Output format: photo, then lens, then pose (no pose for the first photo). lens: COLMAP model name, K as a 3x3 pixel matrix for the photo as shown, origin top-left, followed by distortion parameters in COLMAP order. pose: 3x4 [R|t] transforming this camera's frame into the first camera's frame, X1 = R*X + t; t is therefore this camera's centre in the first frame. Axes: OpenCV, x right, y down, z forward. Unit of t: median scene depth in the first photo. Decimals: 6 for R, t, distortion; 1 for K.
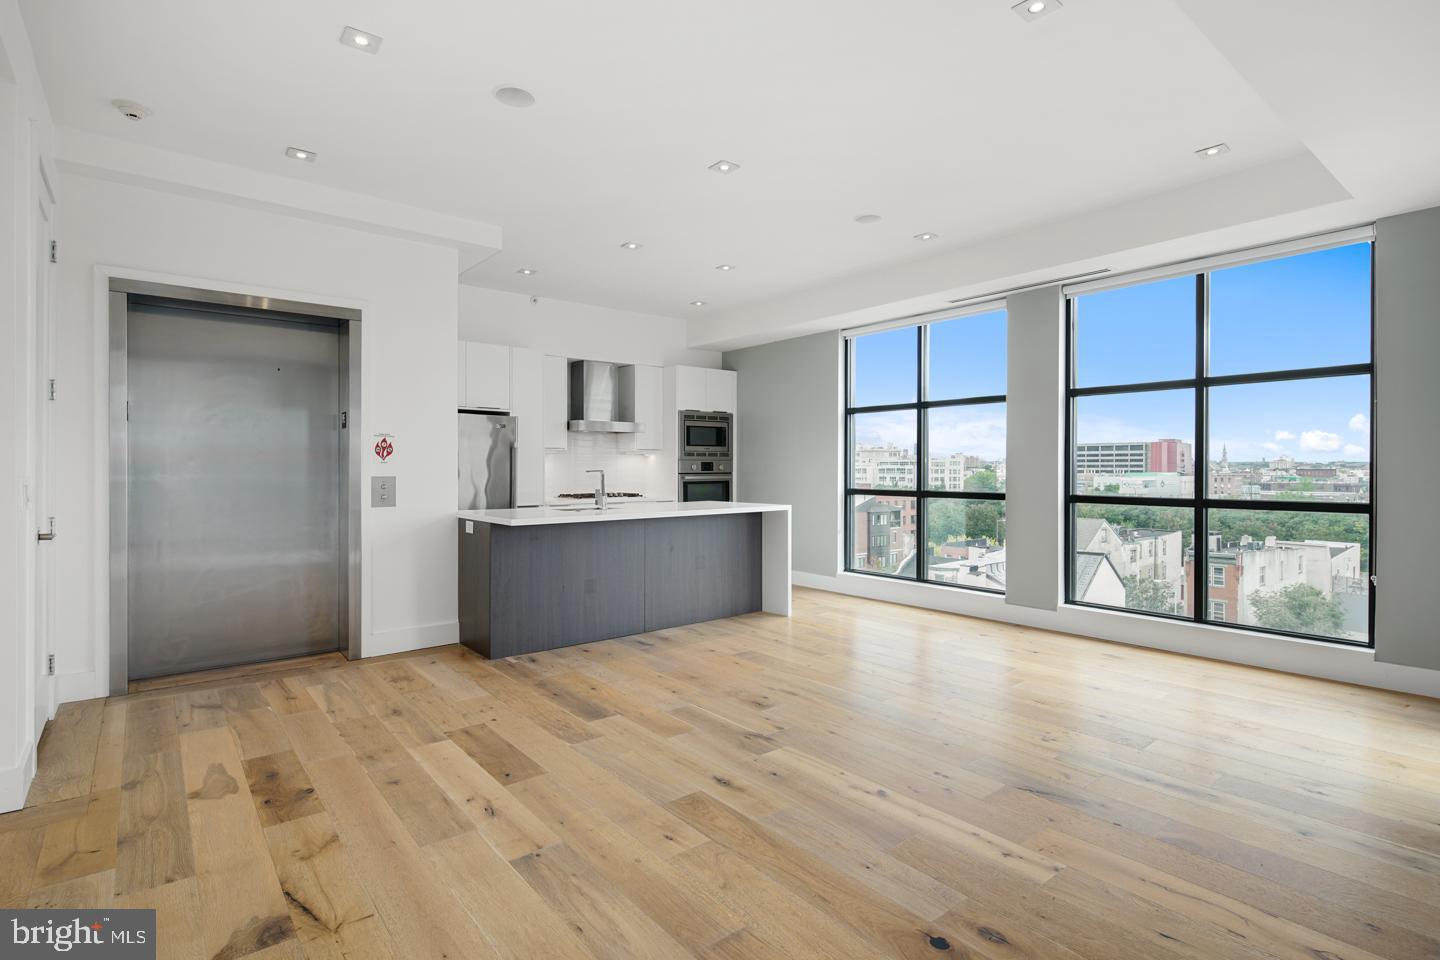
lens RADIAL K [[698.1, 0, 690.6], [0, 698.1, 472.1], [0, 0, 1]] dist [0.001572, -0.000398]
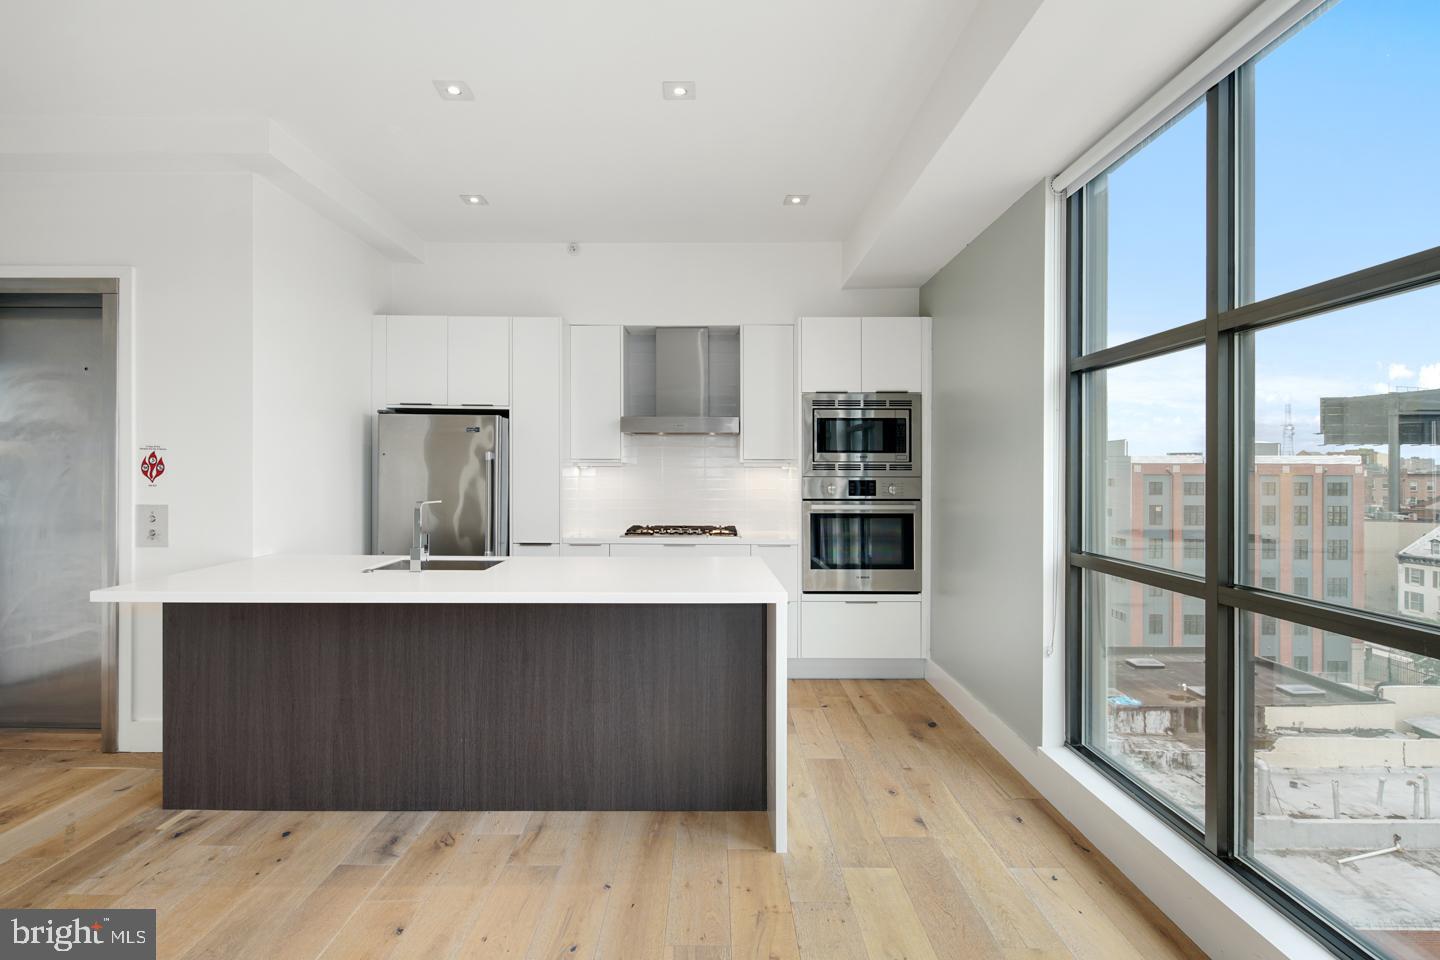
lens RADIAL K [[690.4, 0, 683.7], [0, 690.4, 474.6], [0, 0, 1]] dist [0.001243, -0.000829]
pose [[0.780709, 0.002560, -0.624889, 0.449945], [-0.007415, 0.999959, -0.005167, -0.025914], [0.624850, 0.008667, 0.780696, 0.803976]]
